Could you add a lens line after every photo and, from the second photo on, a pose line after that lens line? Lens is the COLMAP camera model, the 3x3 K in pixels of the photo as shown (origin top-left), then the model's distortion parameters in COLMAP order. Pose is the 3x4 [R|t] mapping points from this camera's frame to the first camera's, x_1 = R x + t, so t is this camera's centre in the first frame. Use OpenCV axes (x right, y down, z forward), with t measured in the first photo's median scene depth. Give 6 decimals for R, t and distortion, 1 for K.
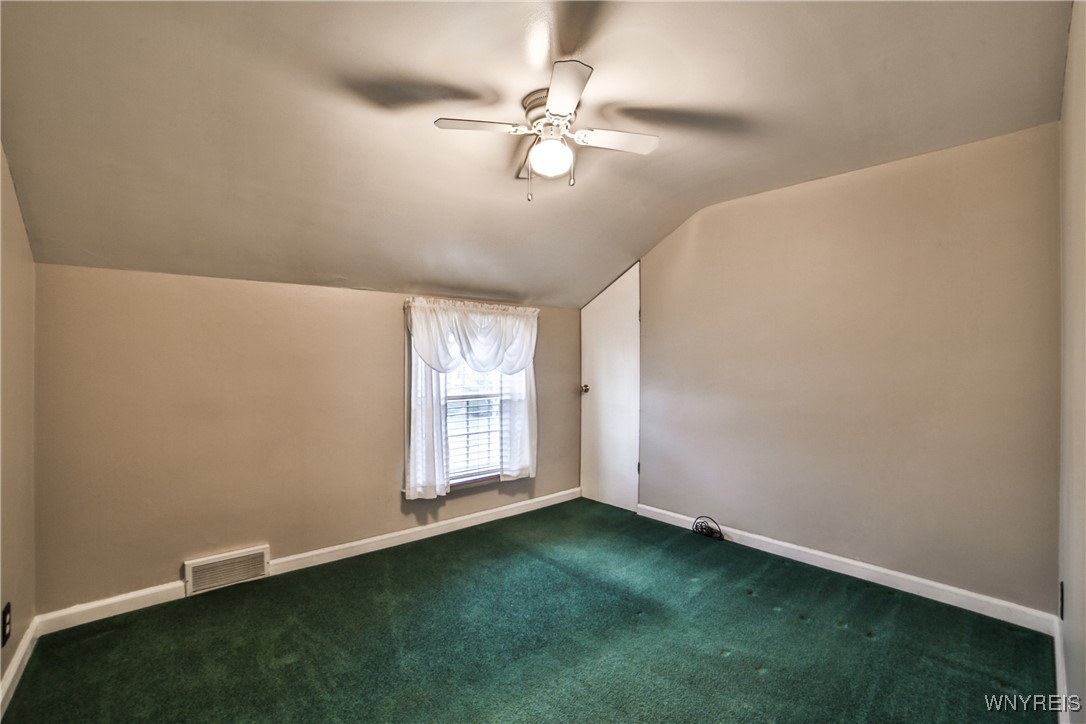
lens RADIAL K [[455.2, 0, 547.9], [0, 455.2, 364.3], [0, 0, 1]] dist [-0.104702, 0.031729]
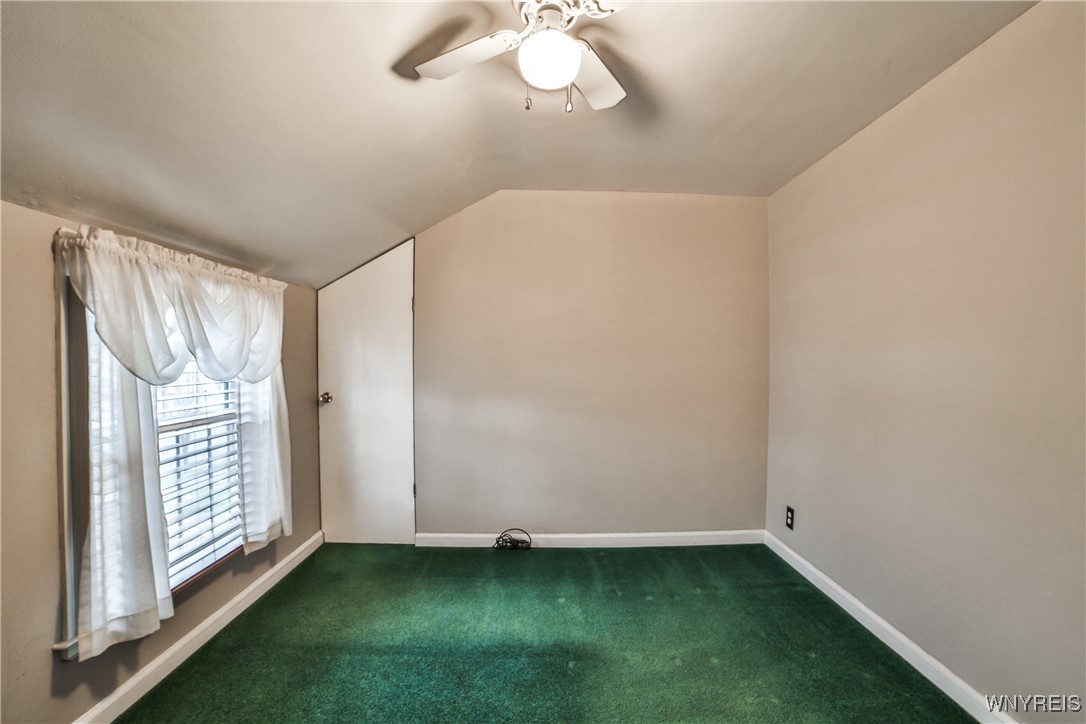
lens RADIAL K [[455.2, 0, 547.9], [0, 455.2, 364.3], [0, 0, 1]] dist [-0.104702, 0.031729]
pose [[0.667142, -0.009650, 0.744868, -0.287293], [0.008149, 0.999951, 0.005655, -0.003276], [-0.744886, 0.002297, 0.667188, 0.323980]]
